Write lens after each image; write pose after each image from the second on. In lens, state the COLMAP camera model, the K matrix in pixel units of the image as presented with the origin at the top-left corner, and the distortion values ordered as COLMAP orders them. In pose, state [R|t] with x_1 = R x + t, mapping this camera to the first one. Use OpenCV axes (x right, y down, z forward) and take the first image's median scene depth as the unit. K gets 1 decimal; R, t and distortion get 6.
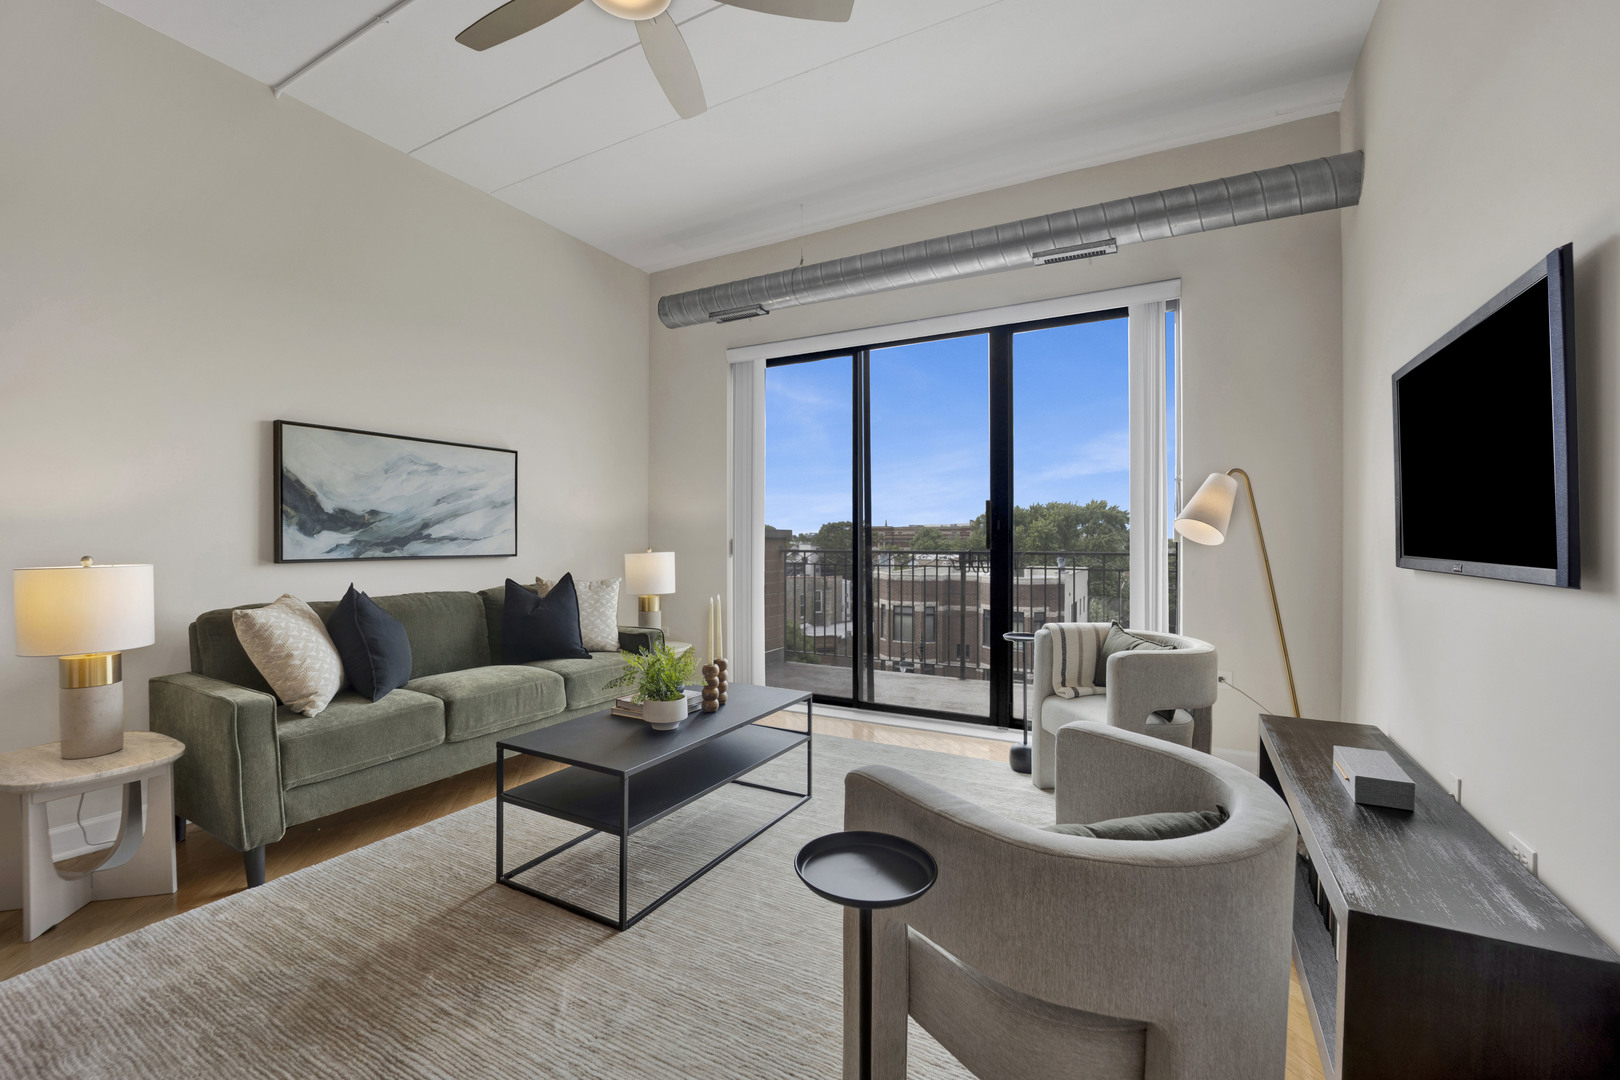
lens RADIAL K [[703.2, 0, 769.8], [0, 703.2, 540.0], [0, 0, 1]] dist [-0.000782, -0.023204]
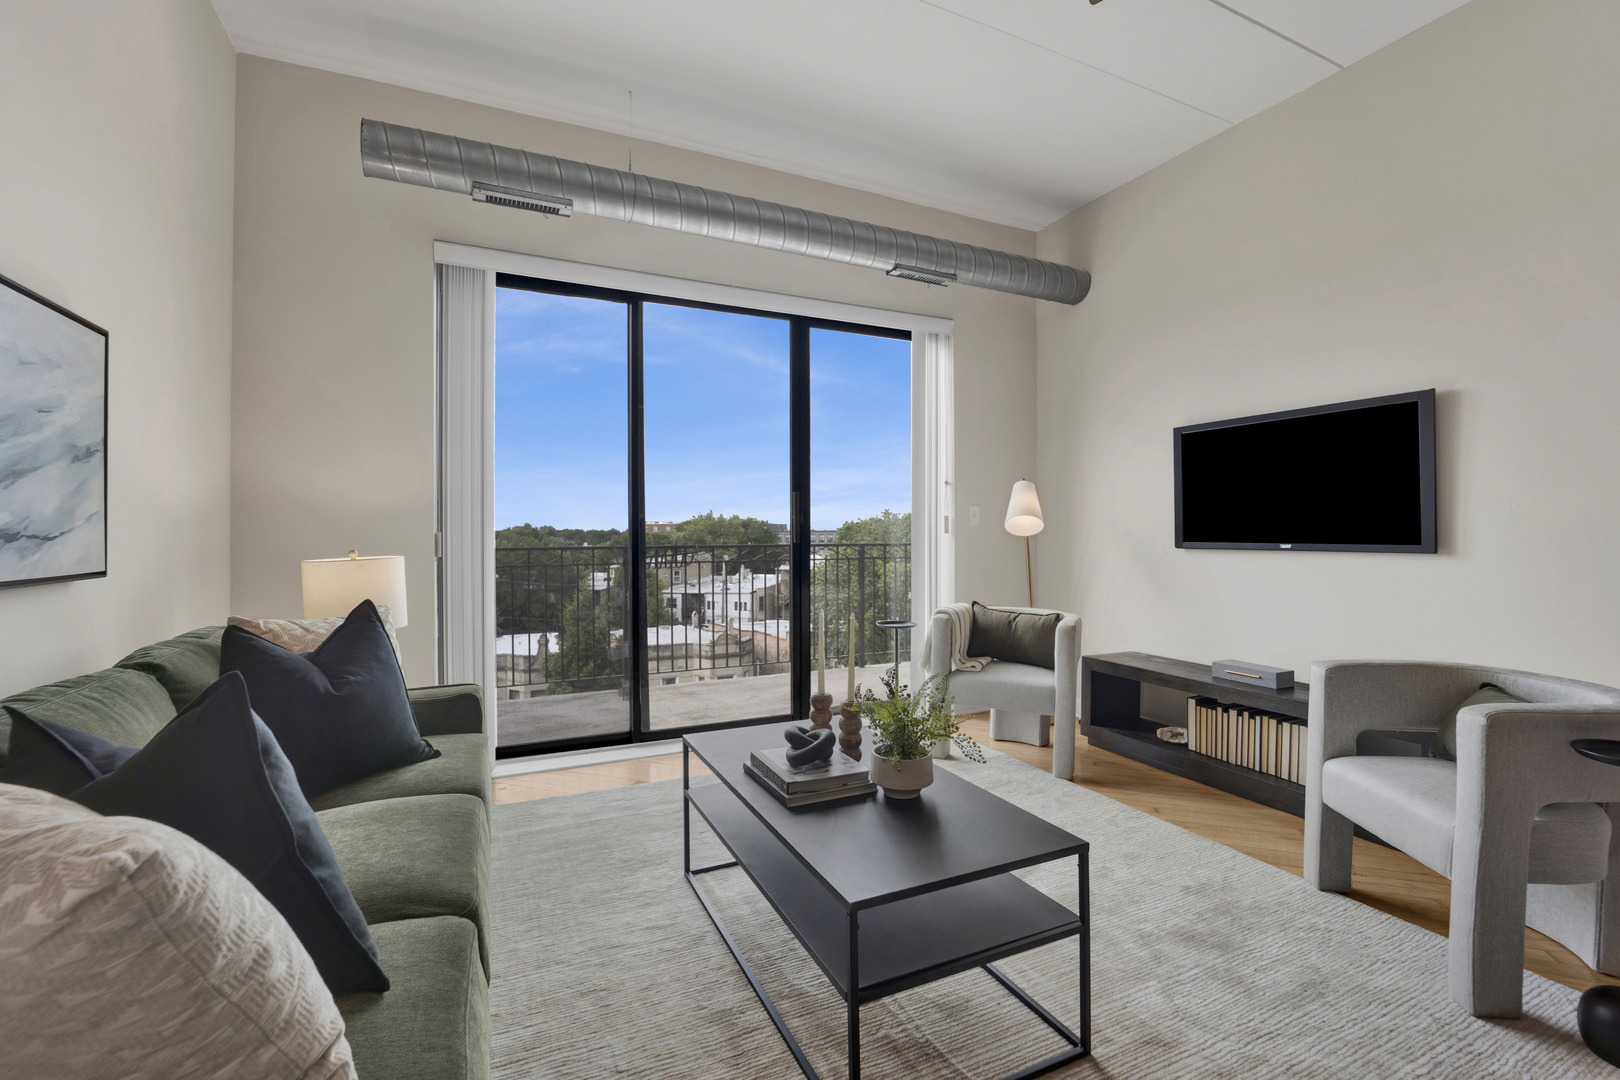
lens RADIAL K [[709.4, 0, 875.0], [0, 709.4, 531.5], [0, 0, 1]] dist [-0.000930, -0.000084]
pose [[0.547562, -0.005086, 0.836750, -0.557639], [0.004620, 0.999985, 0.003056, -0.003984], [-0.836753, 0.002192, 0.547577, 0.443545]]
